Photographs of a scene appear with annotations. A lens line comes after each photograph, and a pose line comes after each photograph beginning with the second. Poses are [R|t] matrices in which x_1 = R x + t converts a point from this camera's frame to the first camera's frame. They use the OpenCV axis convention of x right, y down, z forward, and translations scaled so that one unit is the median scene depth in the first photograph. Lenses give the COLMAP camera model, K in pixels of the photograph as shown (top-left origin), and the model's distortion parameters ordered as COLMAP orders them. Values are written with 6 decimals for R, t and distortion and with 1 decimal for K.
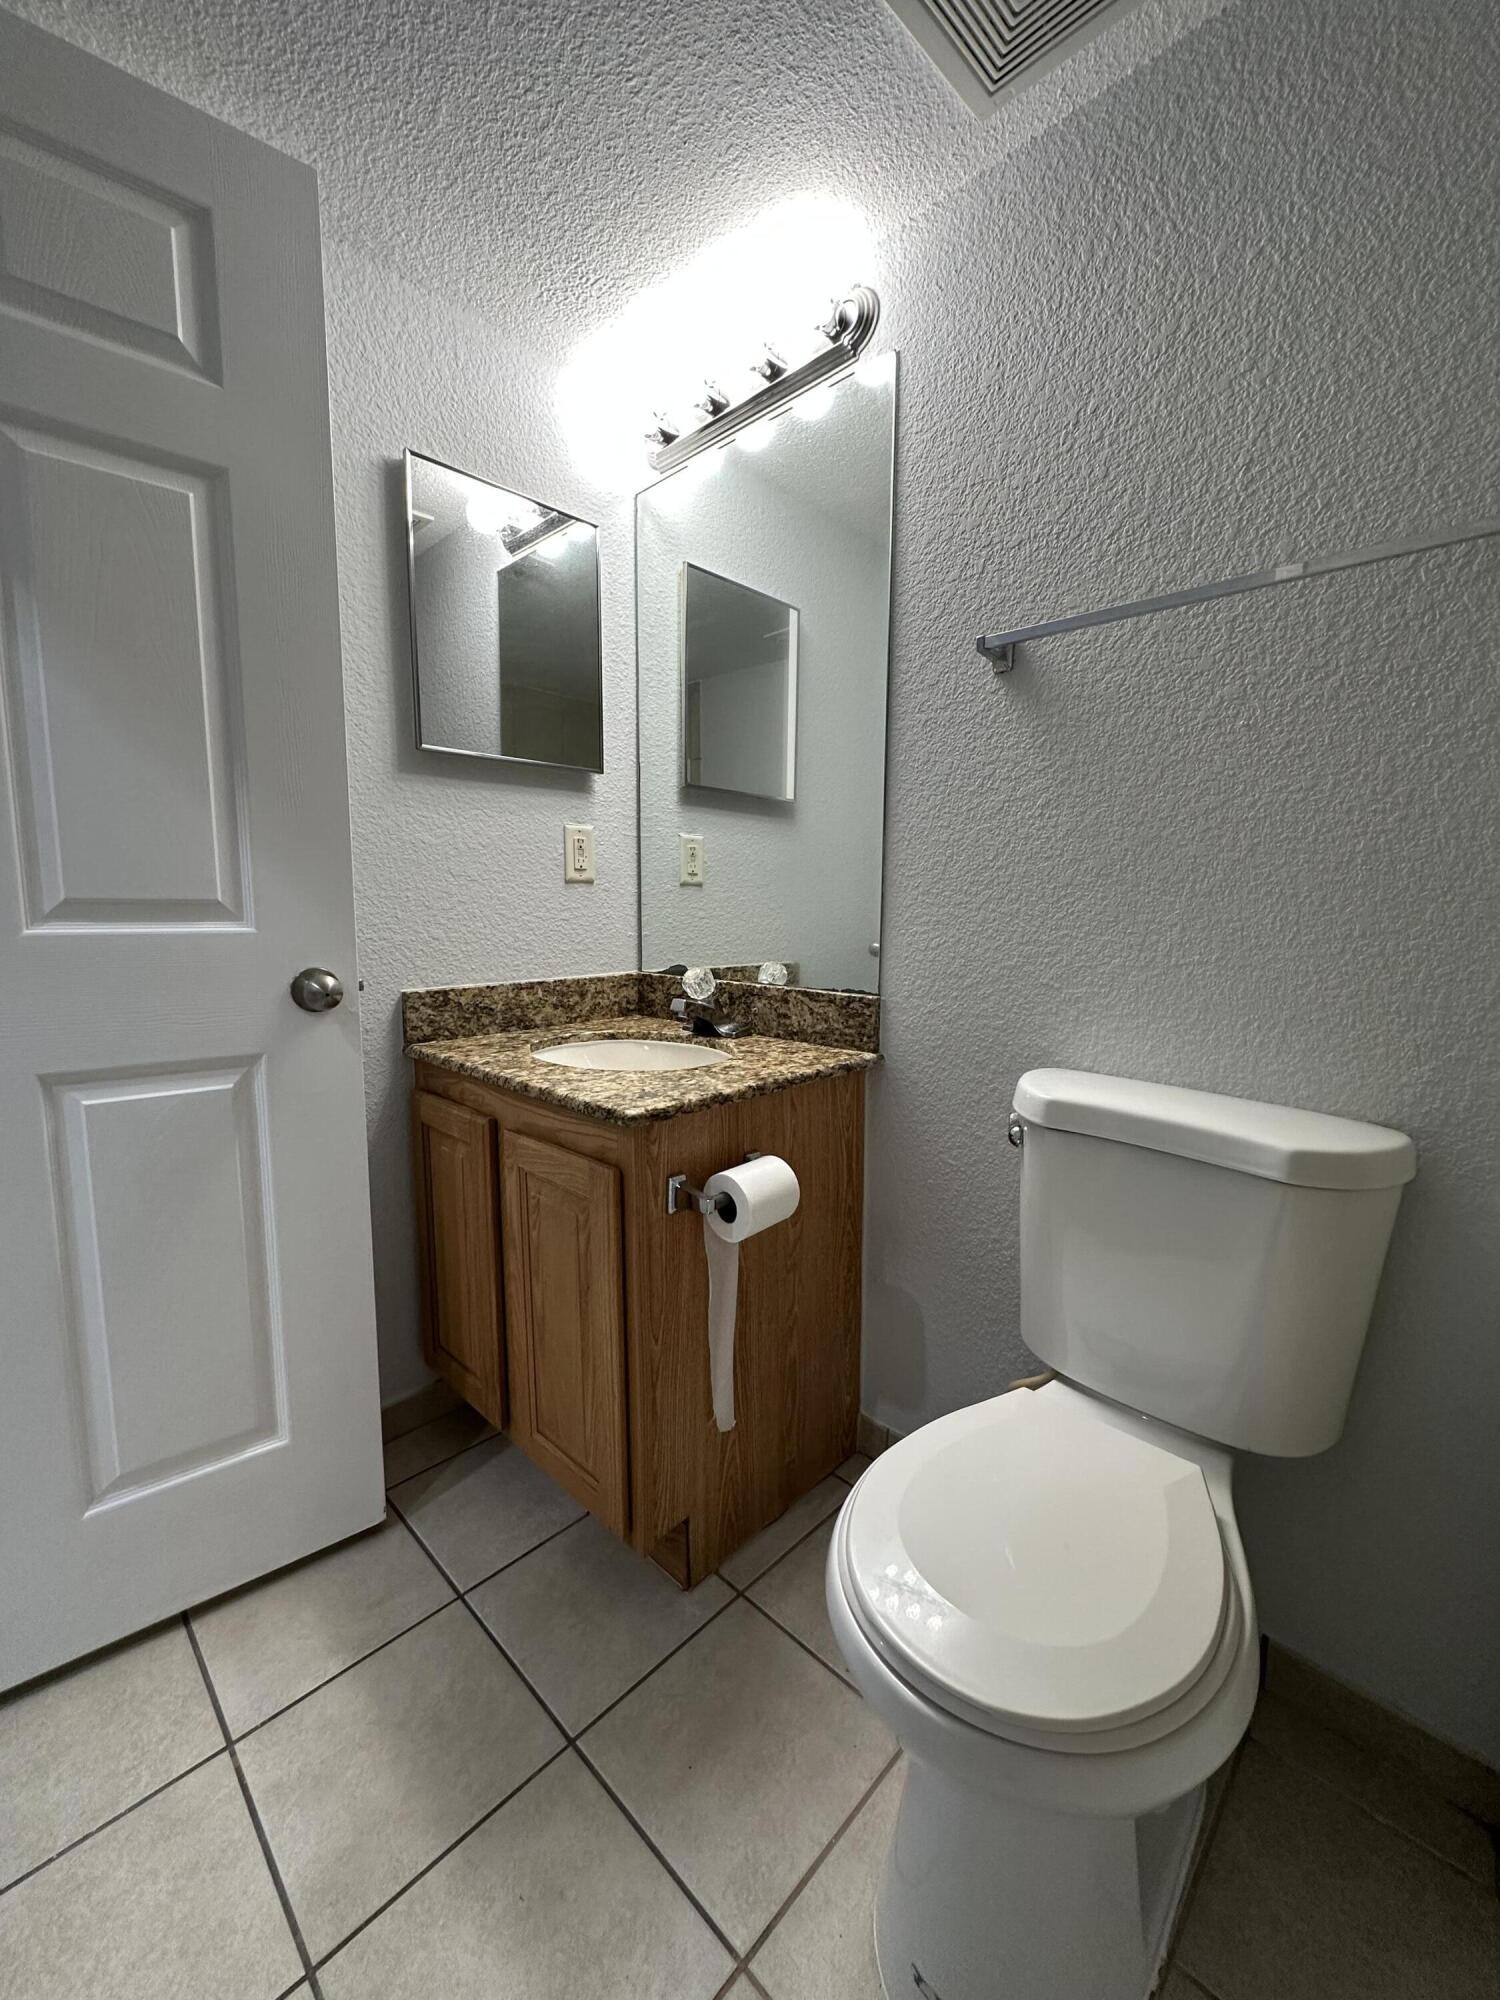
lens RADIAL K [[796.3, 0, 750.0], [0, 796.3, 1000.0], [0, 0, 1]] dist [-0.003331, 0.000784]
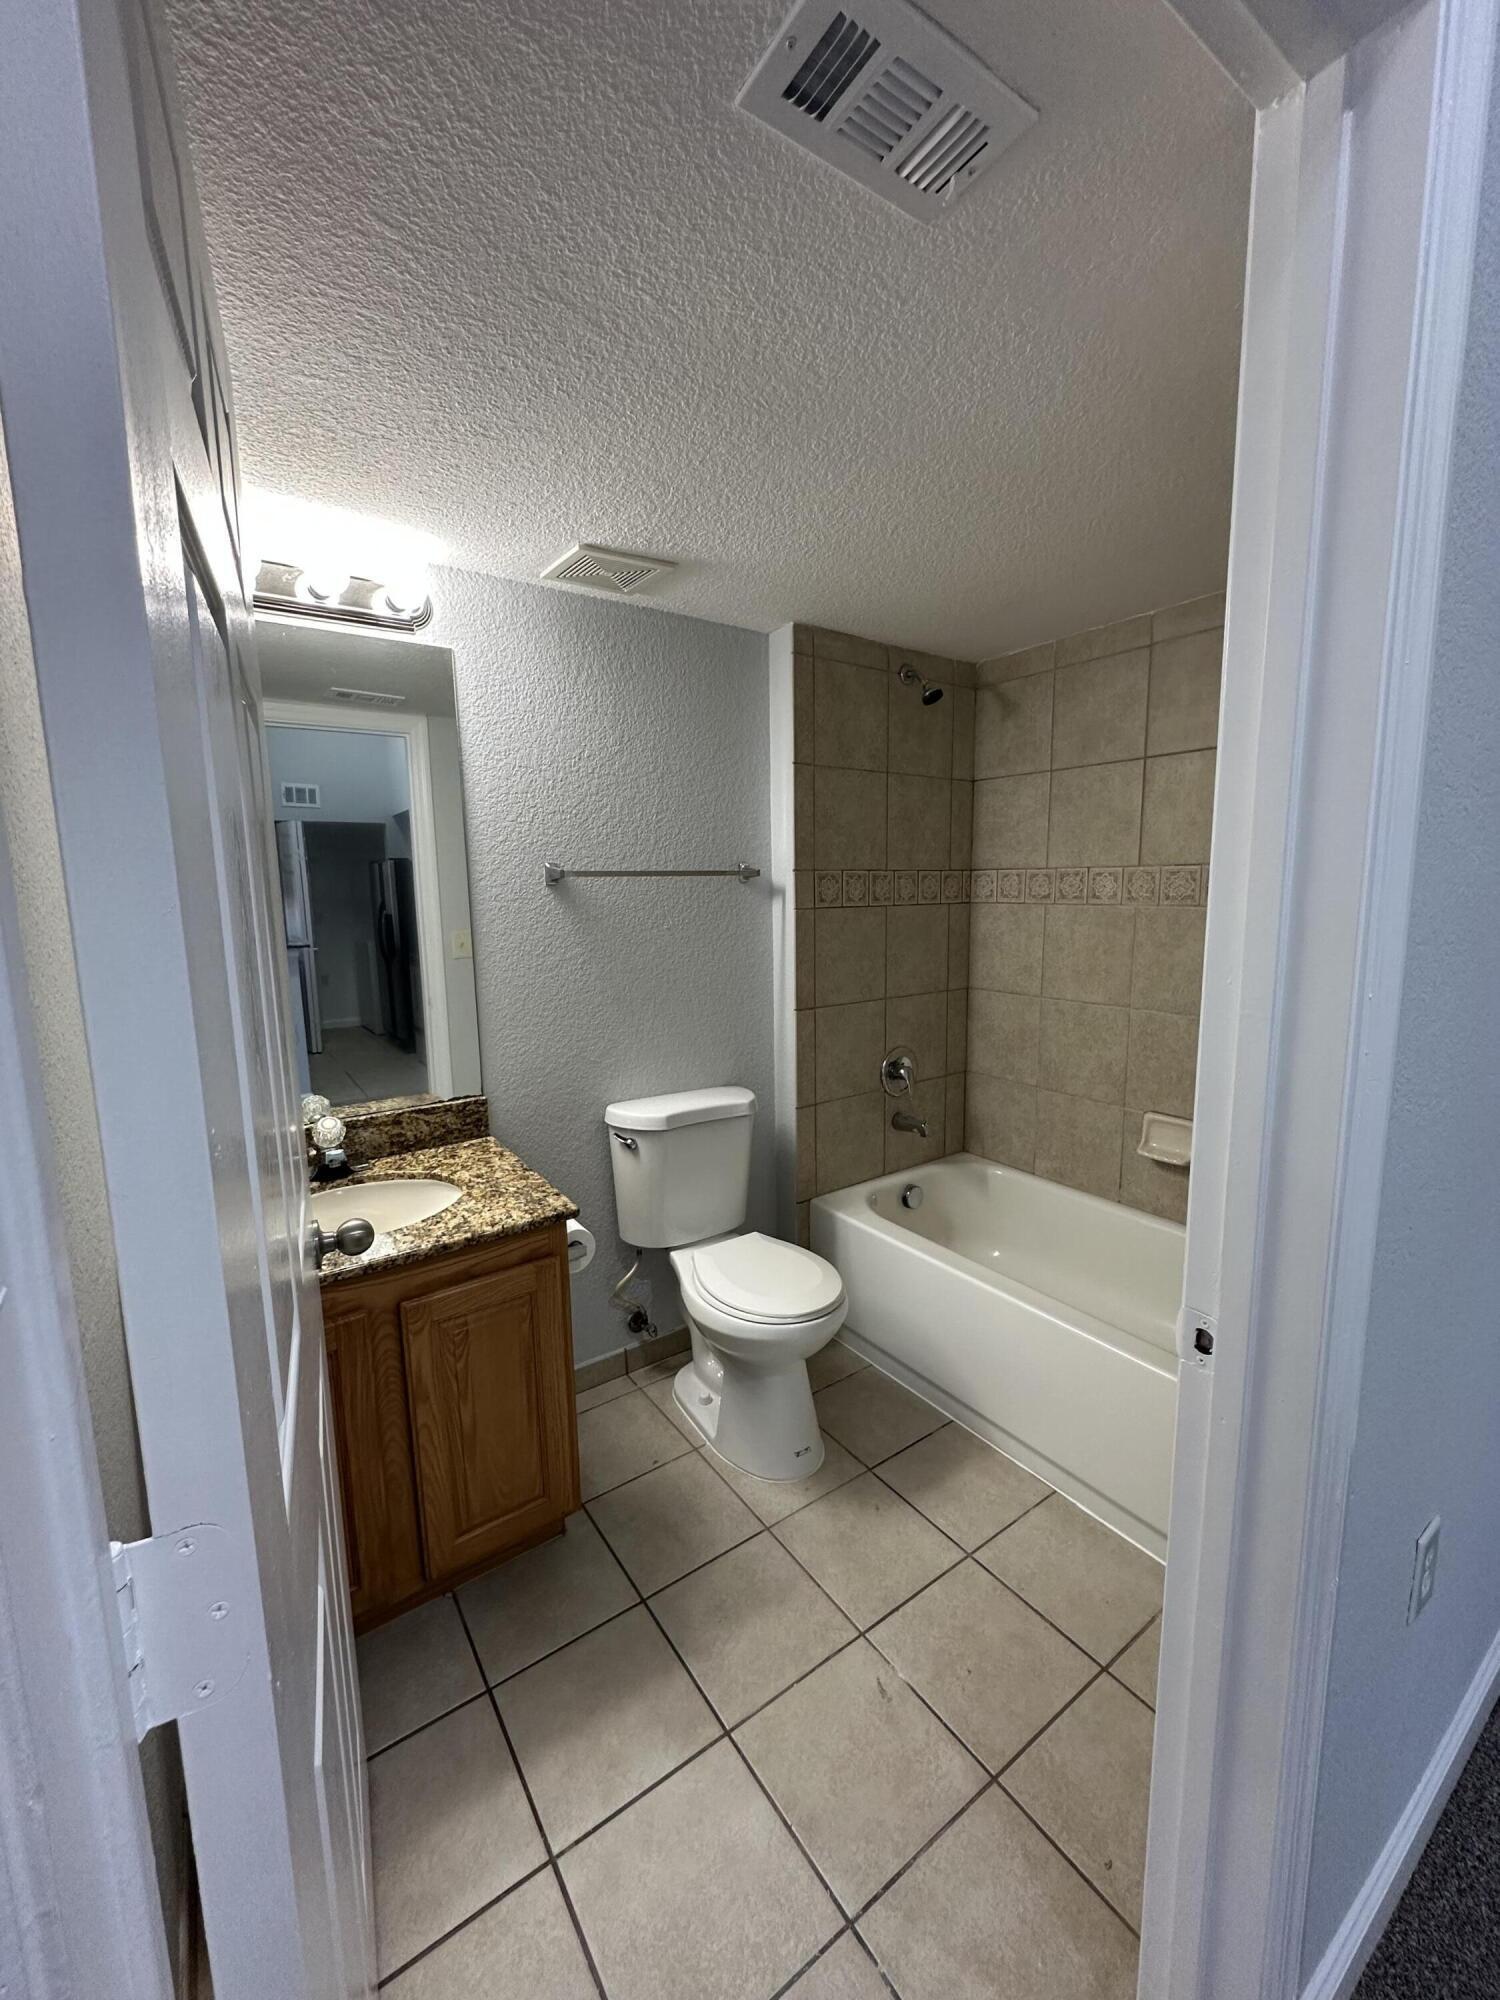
lens RADIAL K [[796.3, 0, 750.0], [0, 796.3, 1000.0], [0, 0, 1]] dist [-0.003331, 0.000784]
pose [[0.193094, -0.149465, 0.969729, -1.292398], [0.140331, 0.982376, 0.123472, -0.332310], [-0.971093, 0.112241, 0.210666, 0.280920]]
